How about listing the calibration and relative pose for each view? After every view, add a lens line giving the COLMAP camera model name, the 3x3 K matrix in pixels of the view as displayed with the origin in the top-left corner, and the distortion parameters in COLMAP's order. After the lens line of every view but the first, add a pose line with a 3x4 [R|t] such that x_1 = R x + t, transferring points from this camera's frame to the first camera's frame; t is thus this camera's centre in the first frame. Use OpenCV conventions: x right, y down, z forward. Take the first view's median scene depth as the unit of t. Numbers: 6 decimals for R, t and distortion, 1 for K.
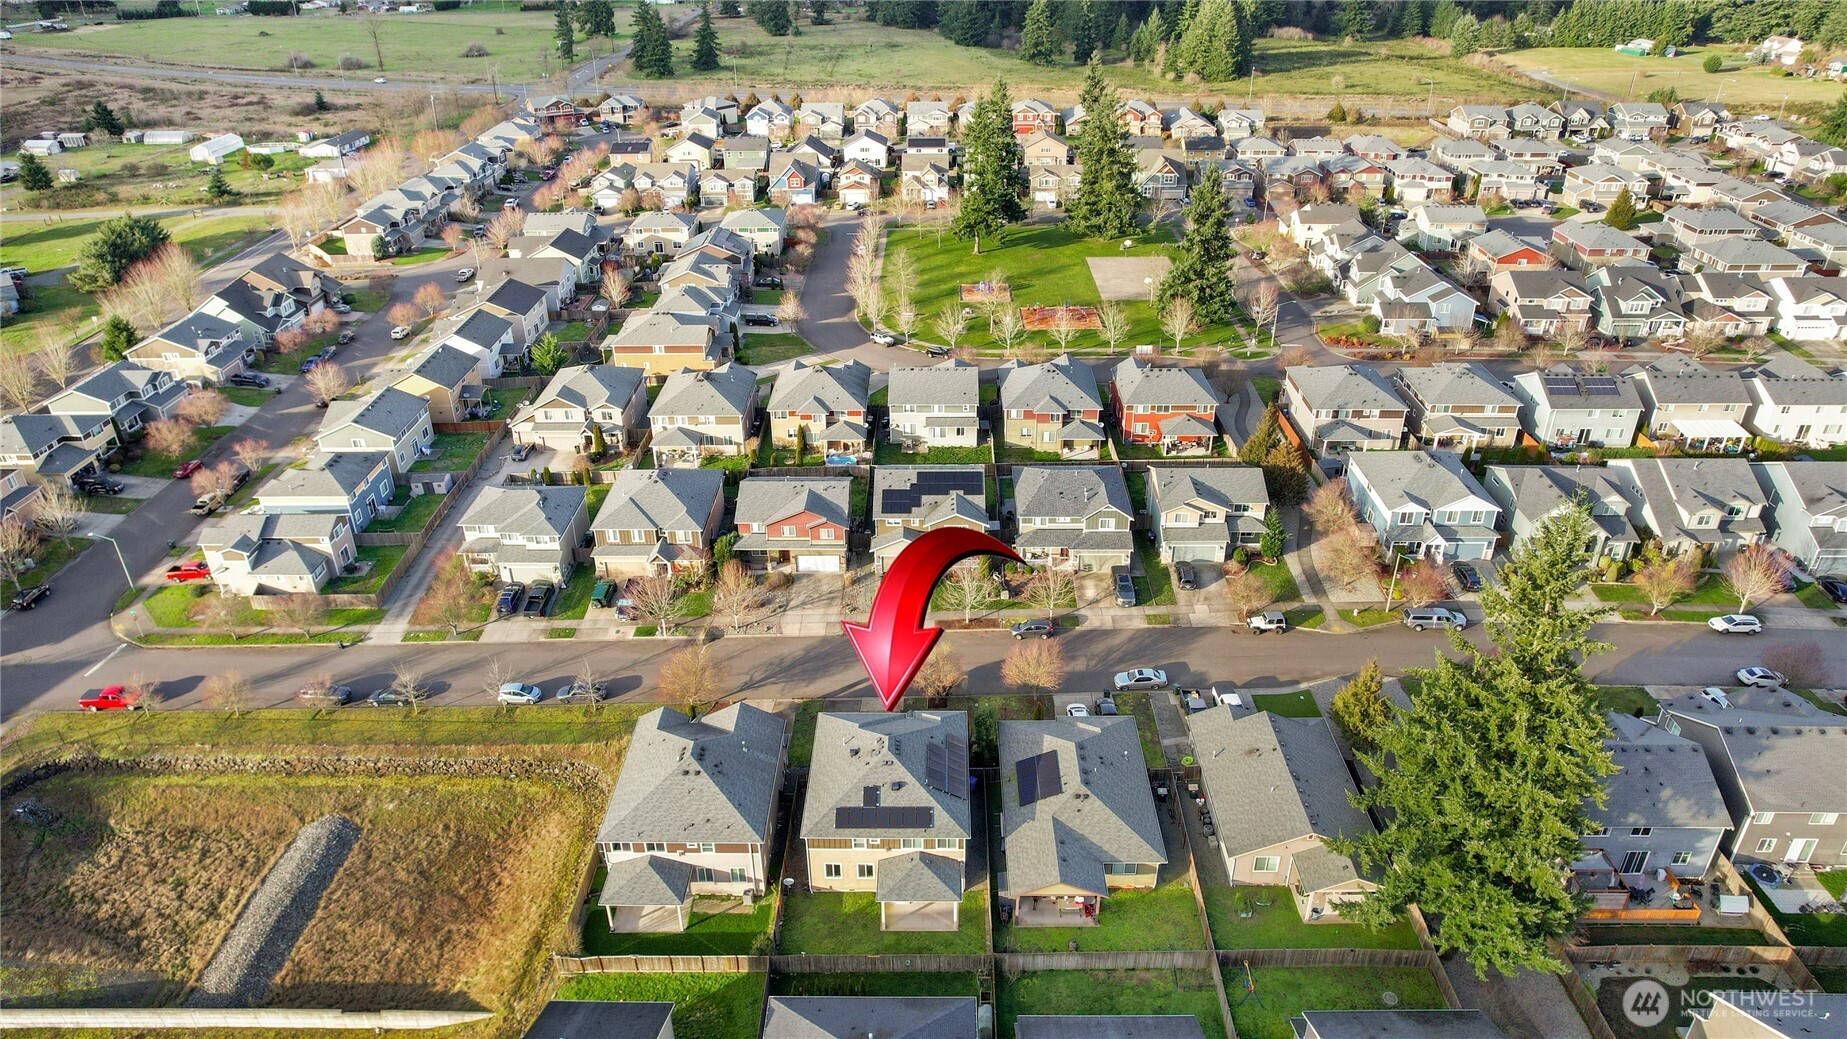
lens RADIAL K [[1146.9, 0, 910.0], [0, 1146.9, 518.5], [0, 0, 1]] dist [-0.003233, 0.000033]
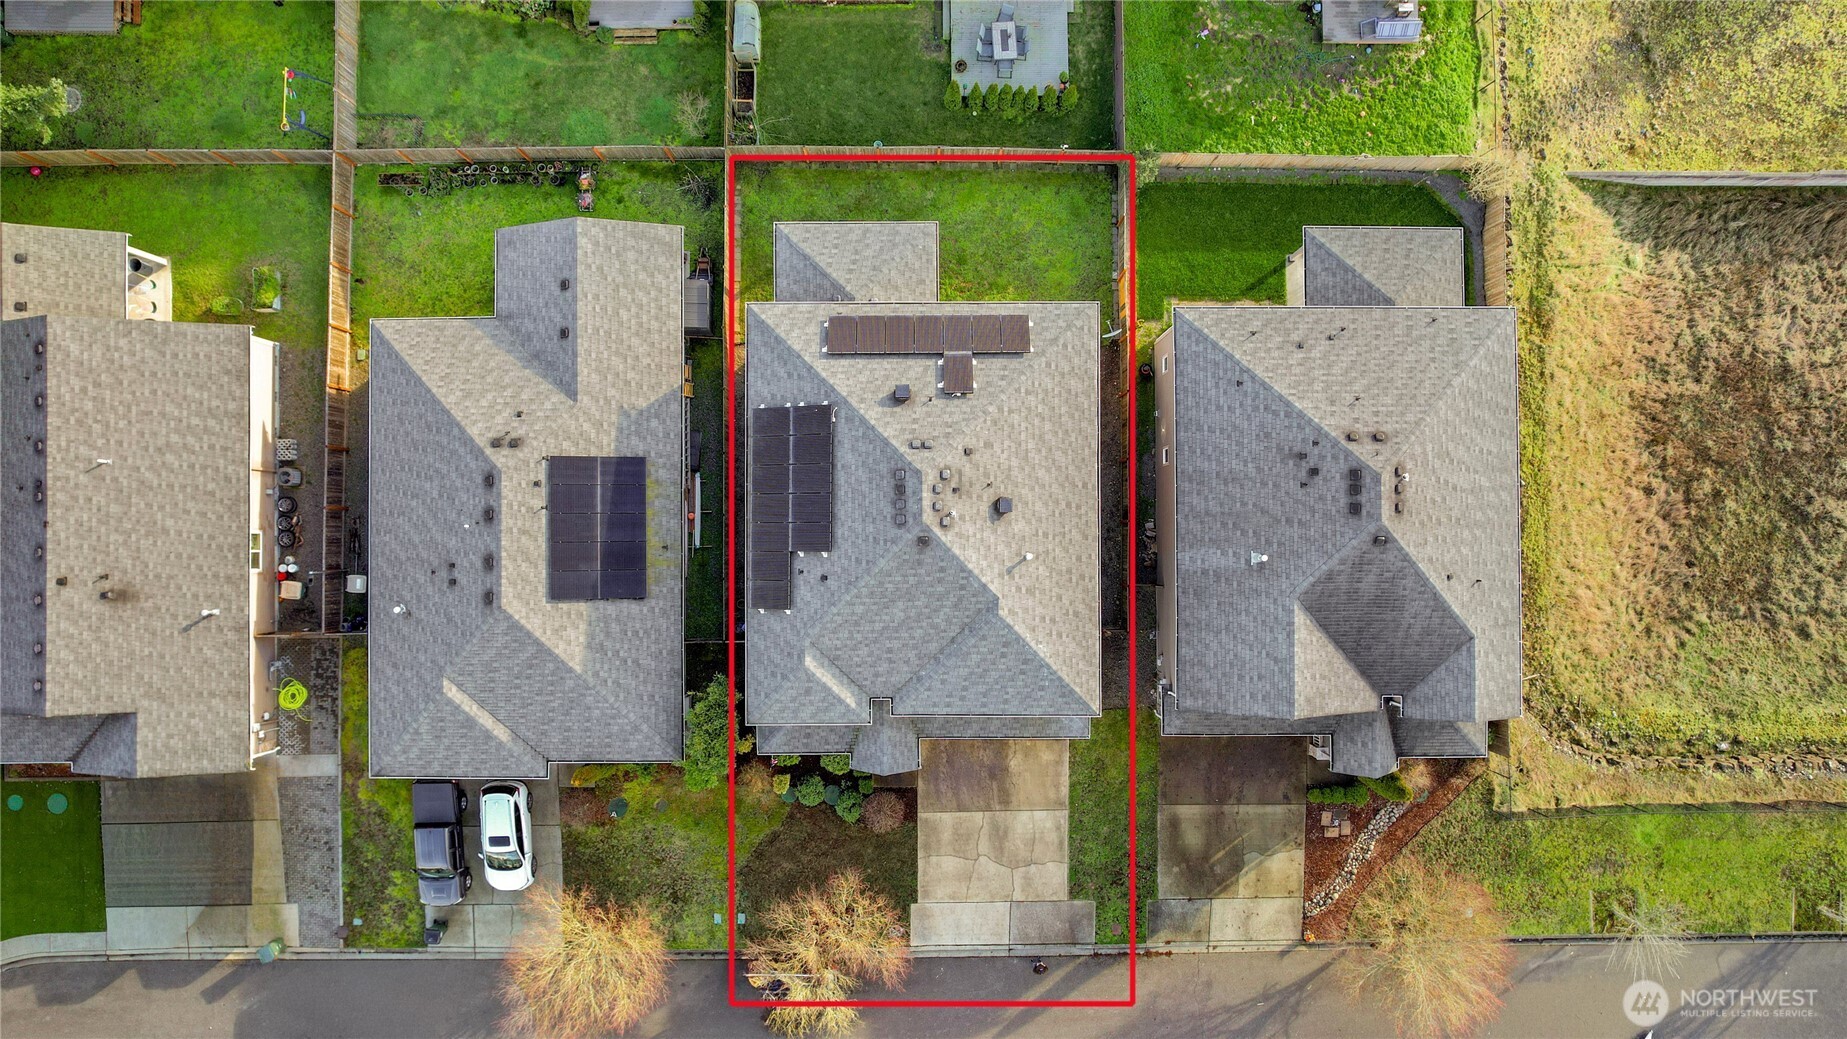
lens RADIAL K [[1260.5, 0, 921.7], [0, 1260.5, 516.5], [0, 0, 1]] dist [-0.022734, 0.008420]
pose [[-0.999633, 0.022136, 0.015601, -0.026041], [0.001966, -0.515243, 0.857042, -0.212534], [0.027010, 0.856758, 0.515010, 0.774780]]
